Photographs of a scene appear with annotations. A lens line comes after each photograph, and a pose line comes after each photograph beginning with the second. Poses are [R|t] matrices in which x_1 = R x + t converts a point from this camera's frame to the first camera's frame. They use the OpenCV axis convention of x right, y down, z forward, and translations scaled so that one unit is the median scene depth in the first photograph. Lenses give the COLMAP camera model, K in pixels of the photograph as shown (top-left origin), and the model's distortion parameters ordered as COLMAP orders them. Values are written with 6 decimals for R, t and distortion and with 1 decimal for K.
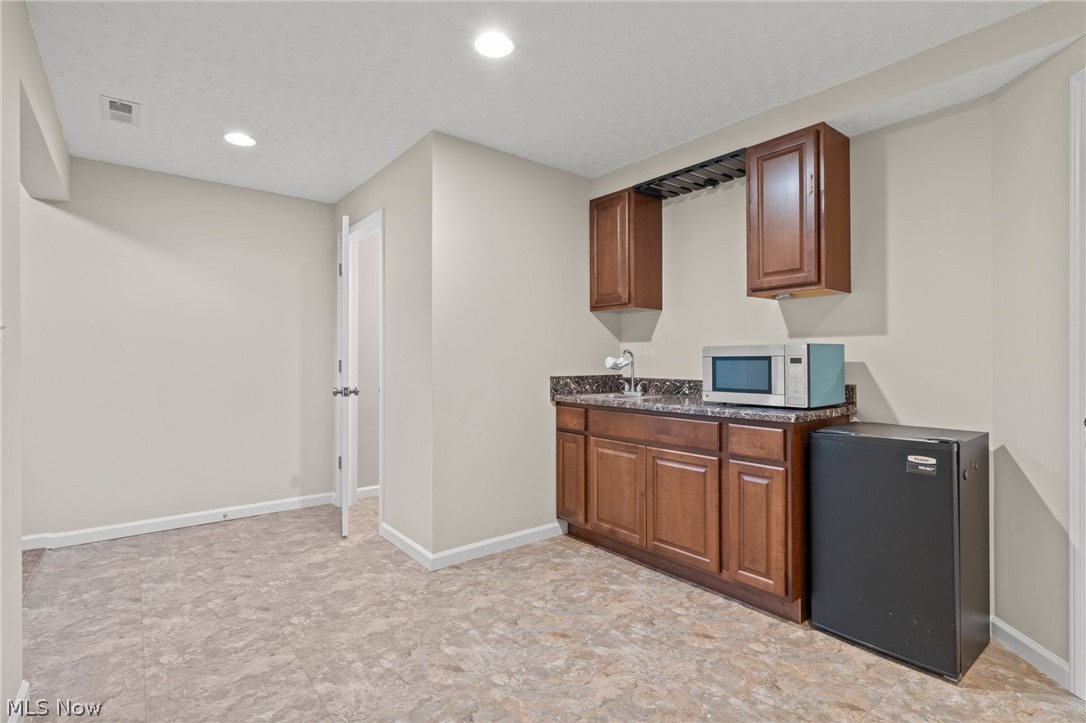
lens RADIAL K [[514.8, 0, 540.8], [0, 514.8, 356.2], [0, 0, 1]] dist [0.003167, -0.000139]
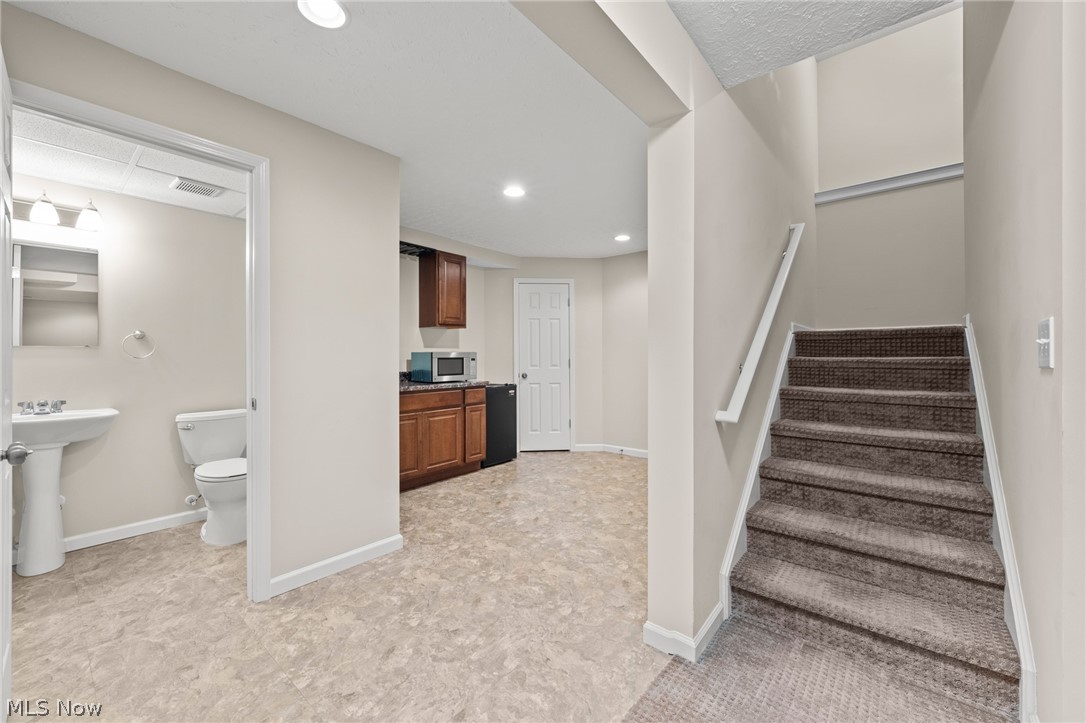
lens RADIAL K [[429.7, 0, 540.5], [0, 429.7, 359.4], [0, 0, 1]] dist [0.000014, -0.000539]
pose [[-0.195993, -0.005724, 0.980589, -1.427866], [-0.005670, 0.999973, 0.004704, -0.002874], [-0.980589, -0.004638, -0.196020, 1.062761]]
